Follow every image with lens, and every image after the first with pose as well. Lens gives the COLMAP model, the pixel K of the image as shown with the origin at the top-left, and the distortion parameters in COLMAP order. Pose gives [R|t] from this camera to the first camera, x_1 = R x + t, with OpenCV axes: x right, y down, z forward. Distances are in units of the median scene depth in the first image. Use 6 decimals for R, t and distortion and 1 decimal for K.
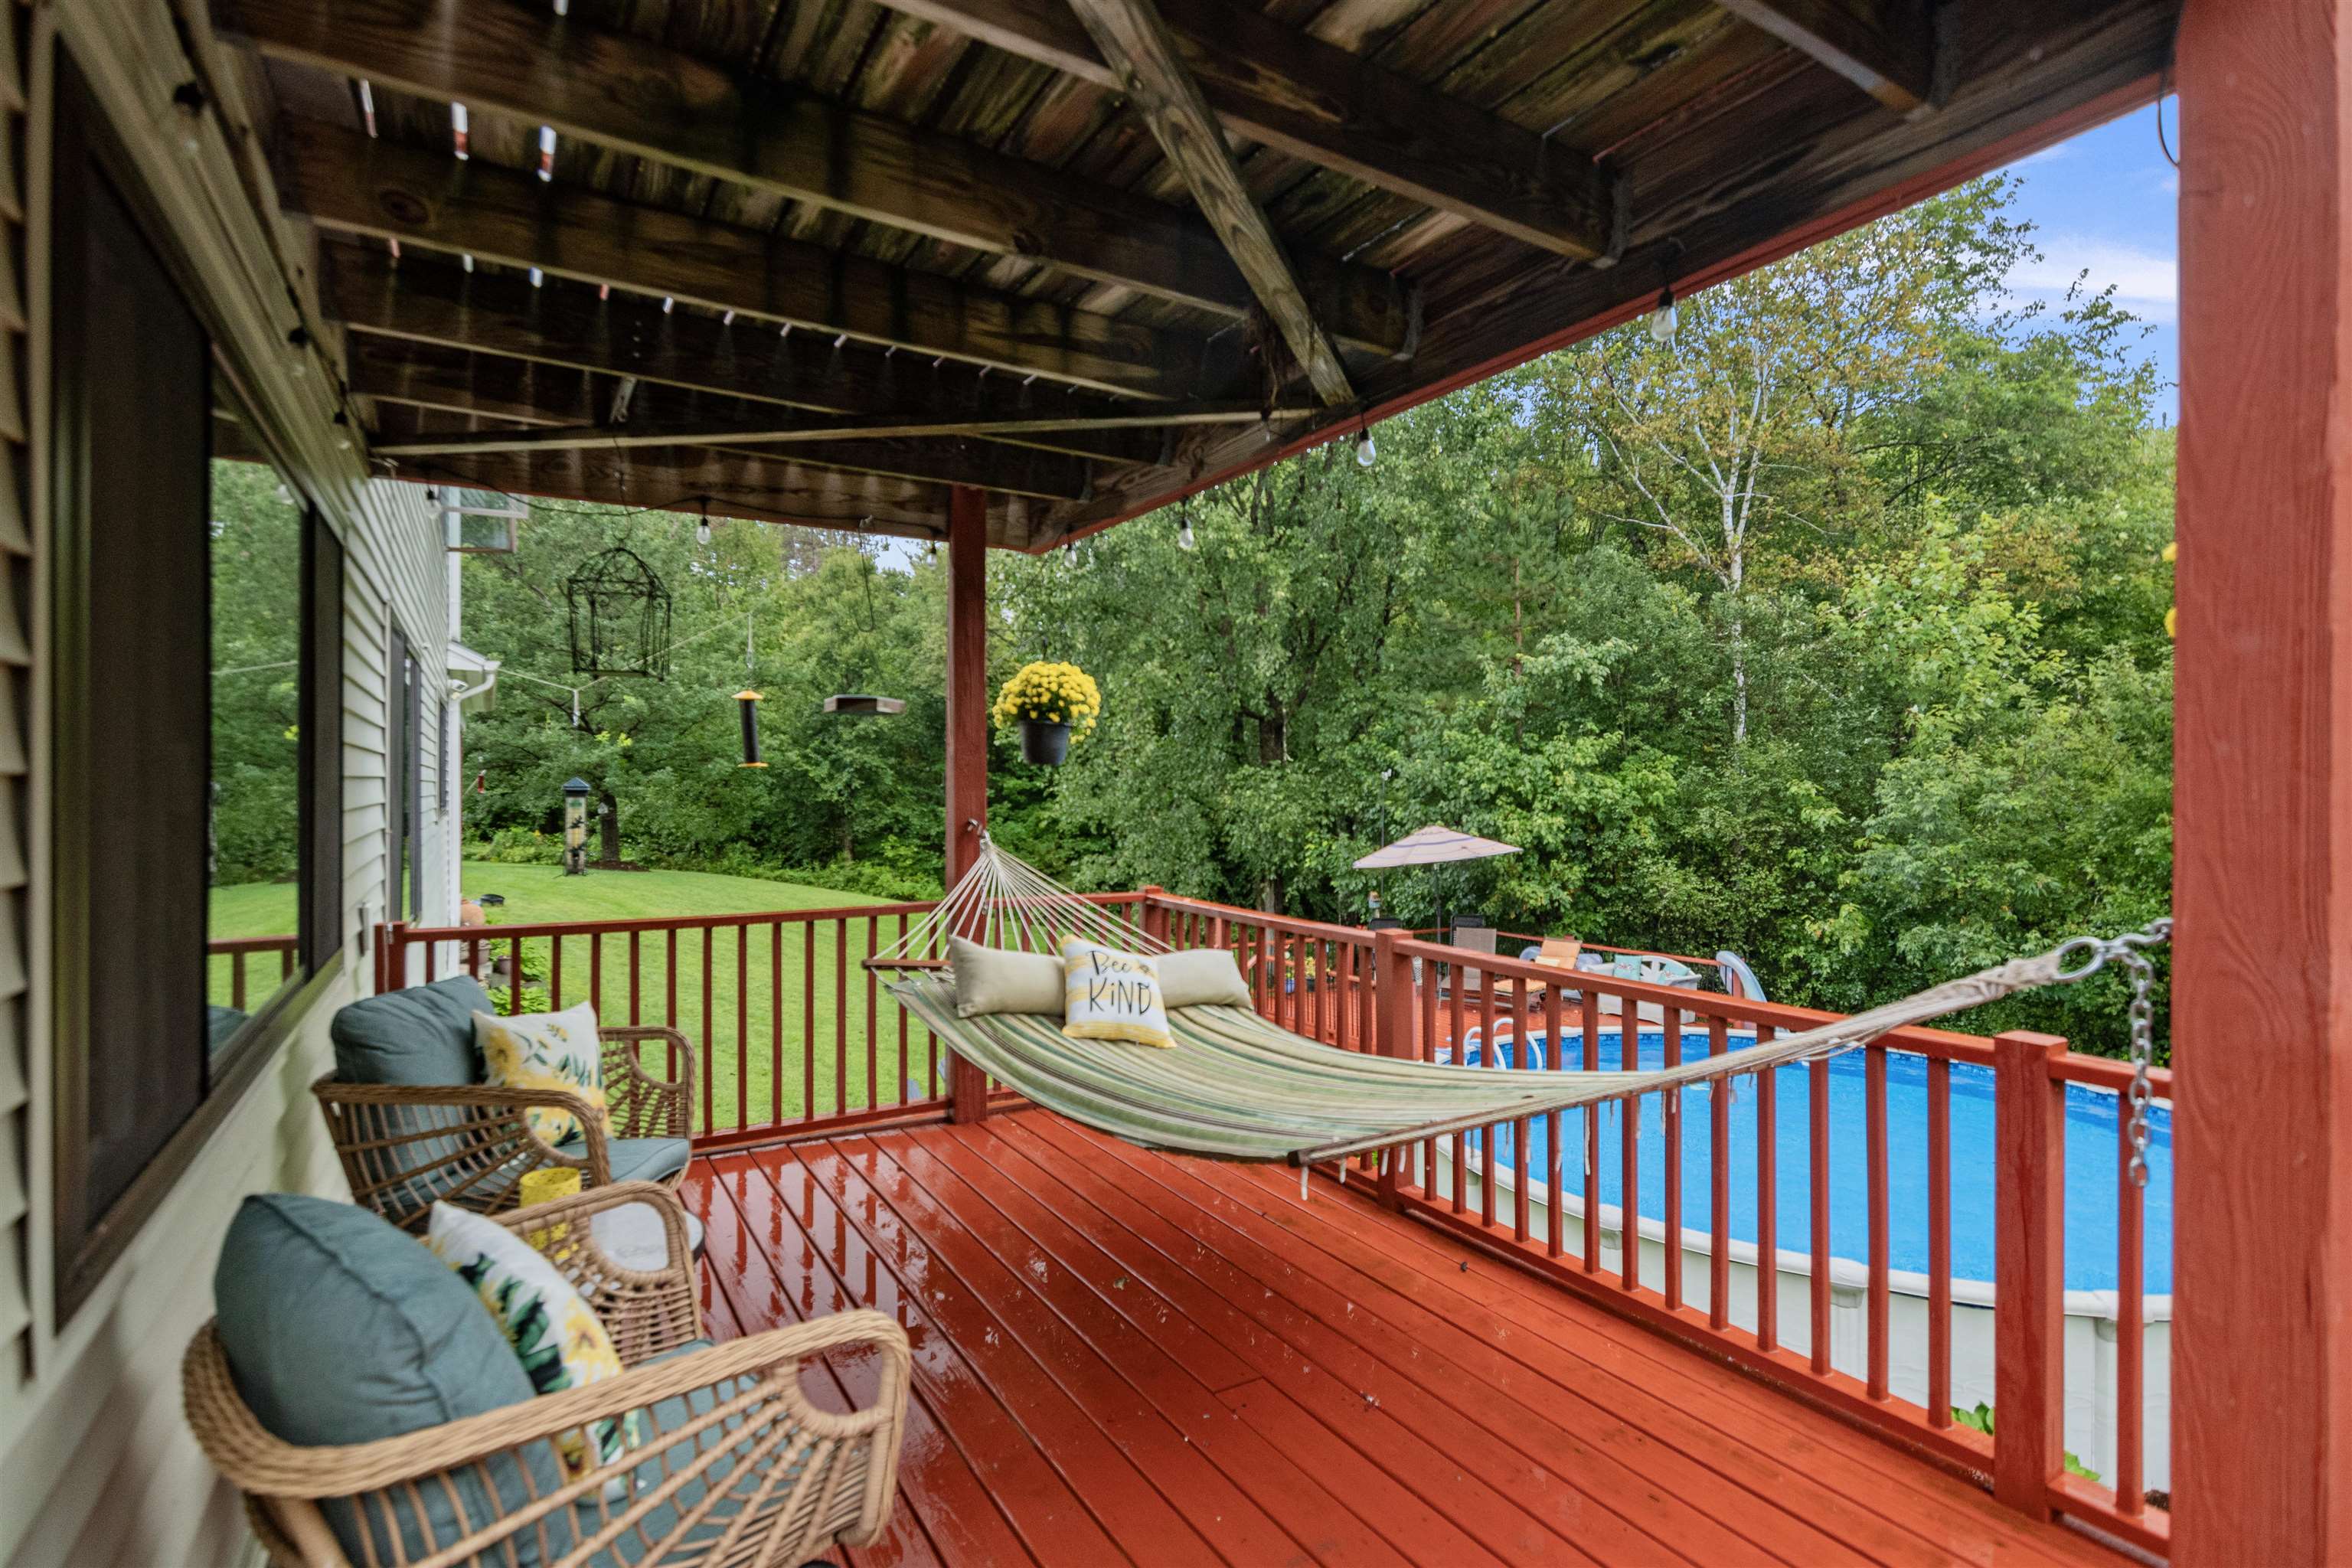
lens RADIAL K [[1172.3, 0, 1164.0], [0, 1172.3, 788.6], [0, 0, 1]] dist [0.000735, -0.000265]
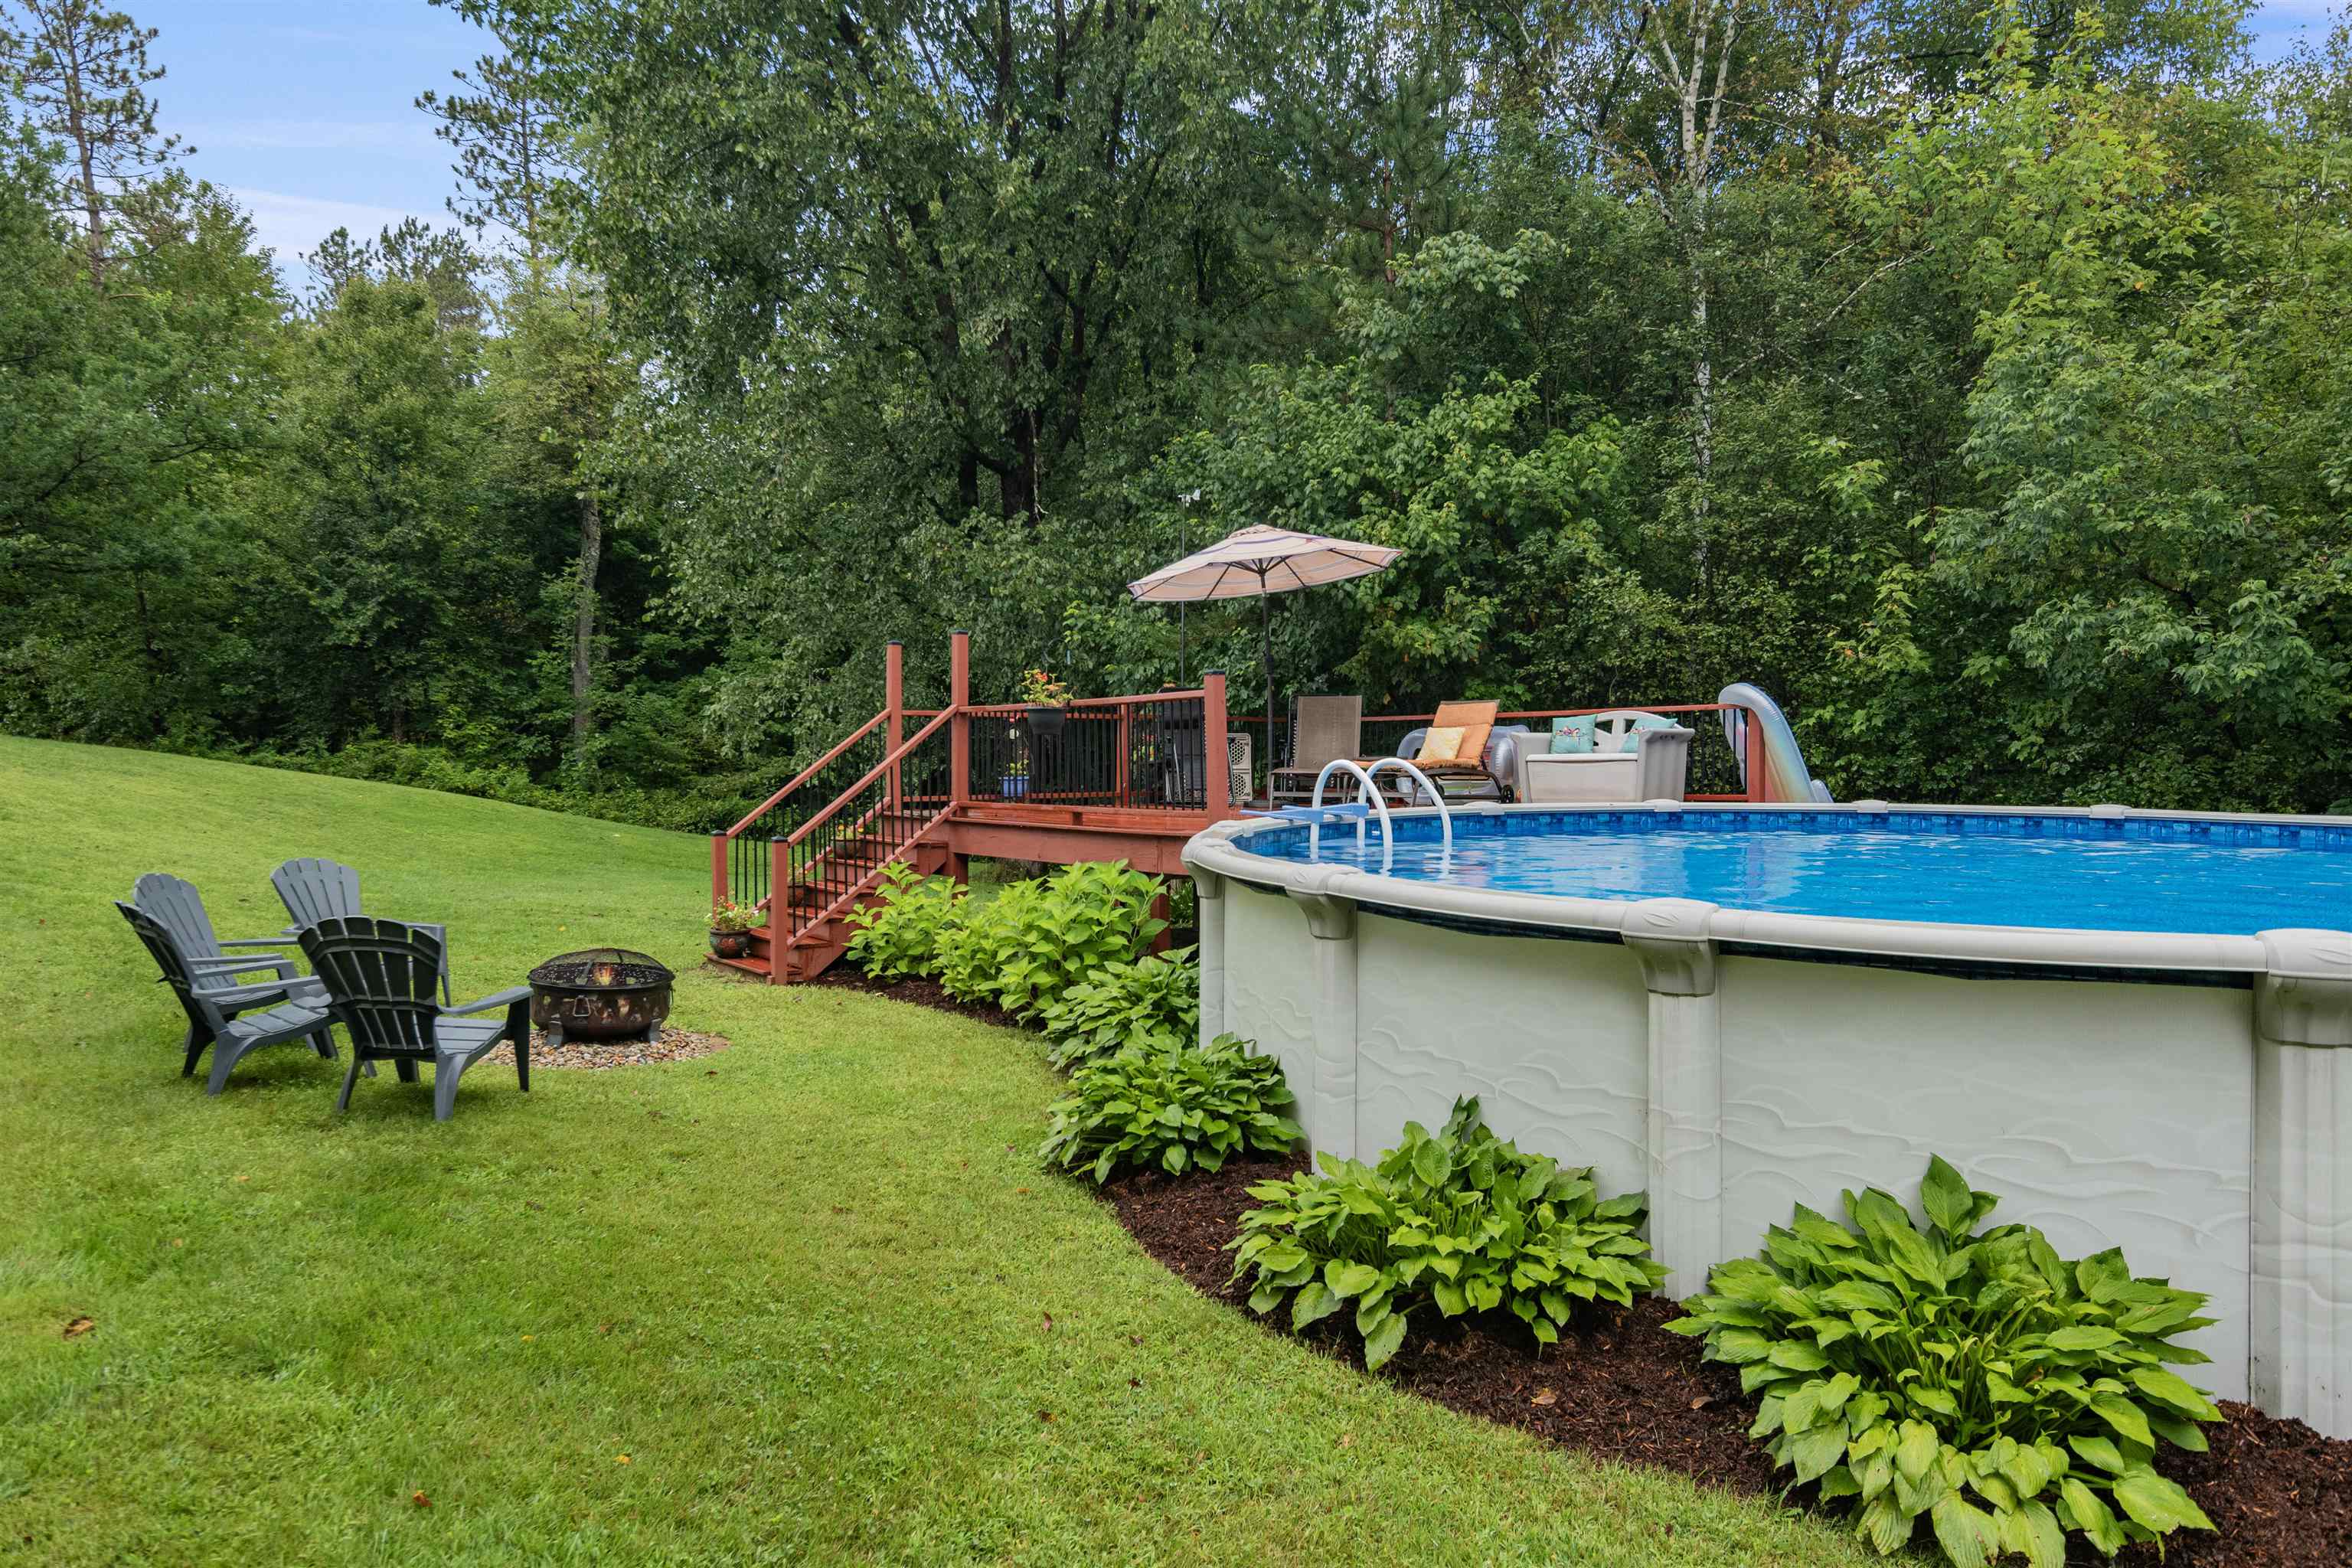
lens RADIAL K [[1405.4, 0, 1163.0], [0, 1405.4, 807.5], [0, 0, 1]] dist [0.007671, 0.009320]
pose [[0.988726, -0.009420, 0.149441, 0.061764], [0.009096, 0.999955, 0.002850, 0.150165], [-0.149461, -0.001458, 0.988767, 0.251227]]
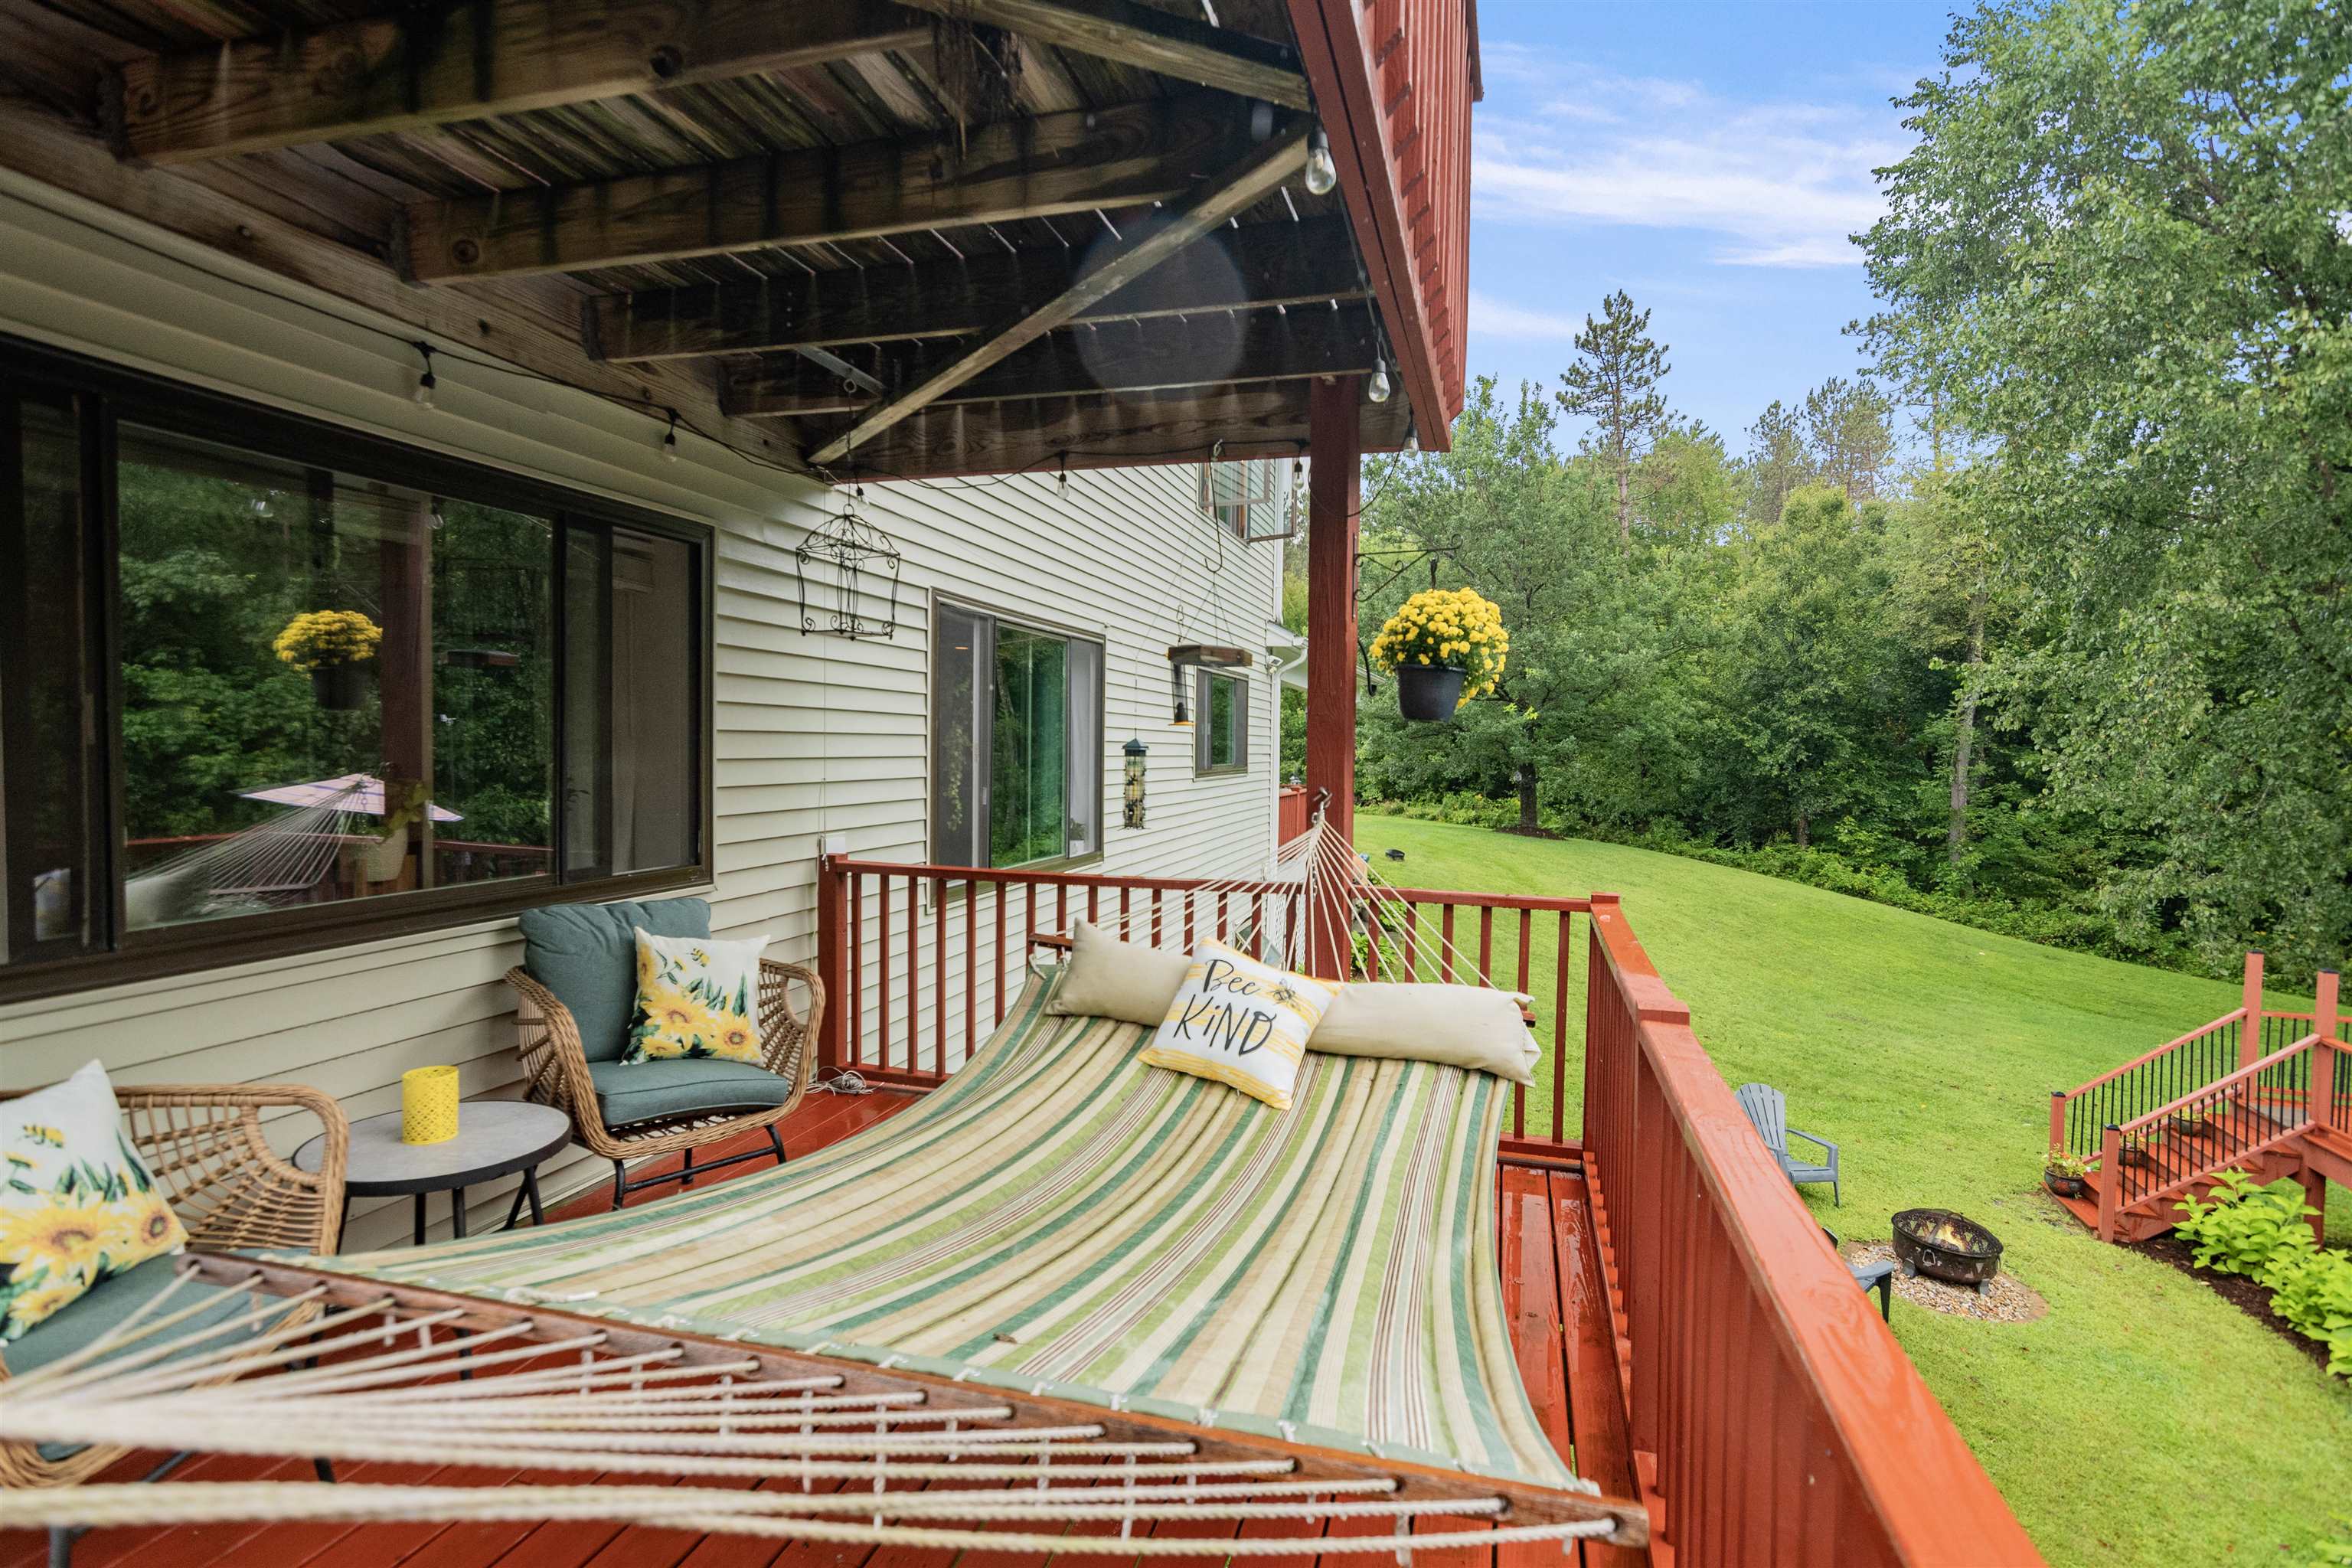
lens RADIAL K [[1172.3, 0, 1156.9], [0, 1172.3, 799.9], [0, 0, 1]] dist [0.000735, -0.000265]
pose [[0.665317, 0.041871, -0.745386, 0.102186], [-0.016549, 0.999008, 0.041346, 0.000593], [0.746378, -0.015172, 0.665350, 0.098948]]
